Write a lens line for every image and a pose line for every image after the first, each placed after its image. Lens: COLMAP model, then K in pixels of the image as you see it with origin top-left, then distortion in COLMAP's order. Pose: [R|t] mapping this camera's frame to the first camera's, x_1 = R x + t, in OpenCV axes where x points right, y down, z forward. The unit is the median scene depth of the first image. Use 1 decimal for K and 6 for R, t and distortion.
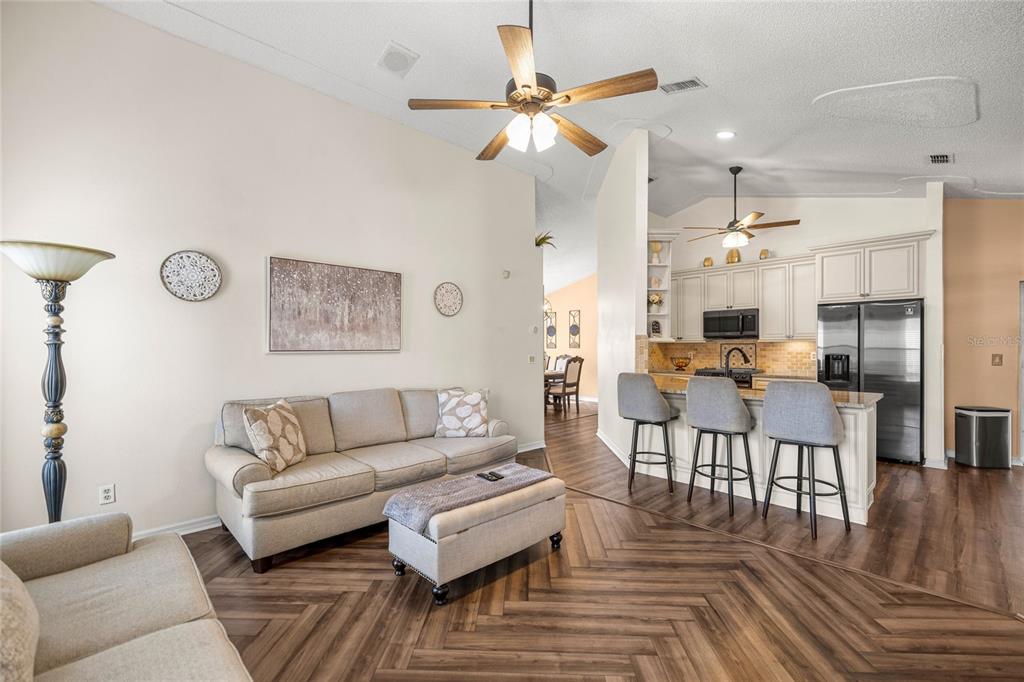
lens RADIAL K [[442.6, 0, 514.7], [0, 442.6, 344.4], [0, 0, 1]] dist [-0.000140, 0.000001]
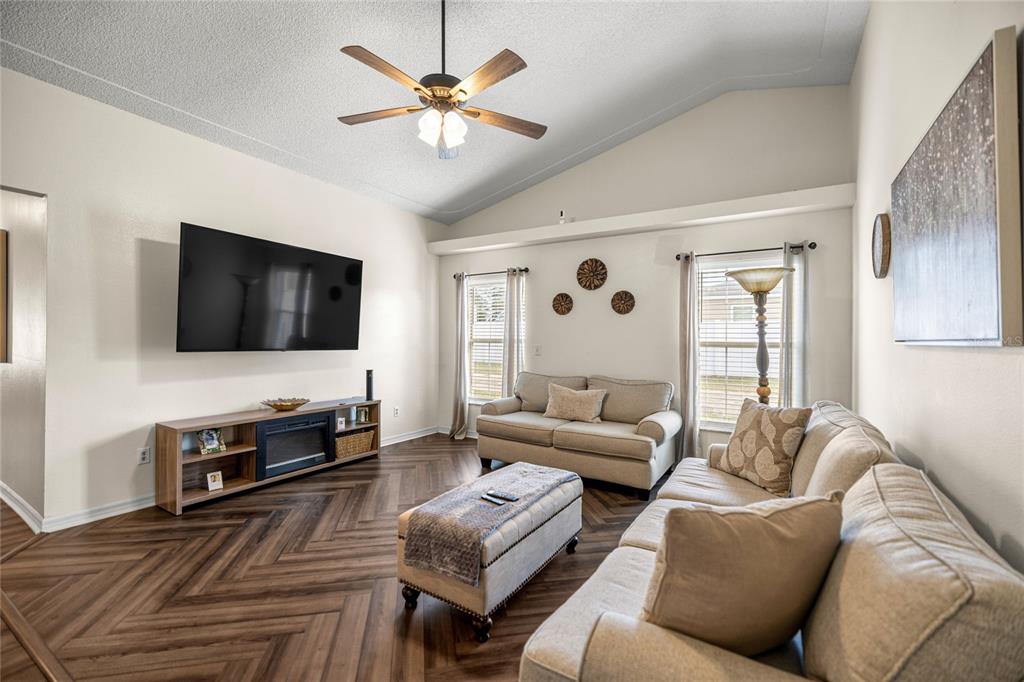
lens RADIAL K [[442.6, 0, 515.7], [0, 442.6, 338.6], [0, 0, 1]] dist [-0.000140, 0.000001]
pose [[-0.971930, -0.016325, -0.234703, 0.132915], [-0.015460, 0.999865, -0.005527, 0.035409], [0.234761, -0.001743, -0.972051, 2.227995]]
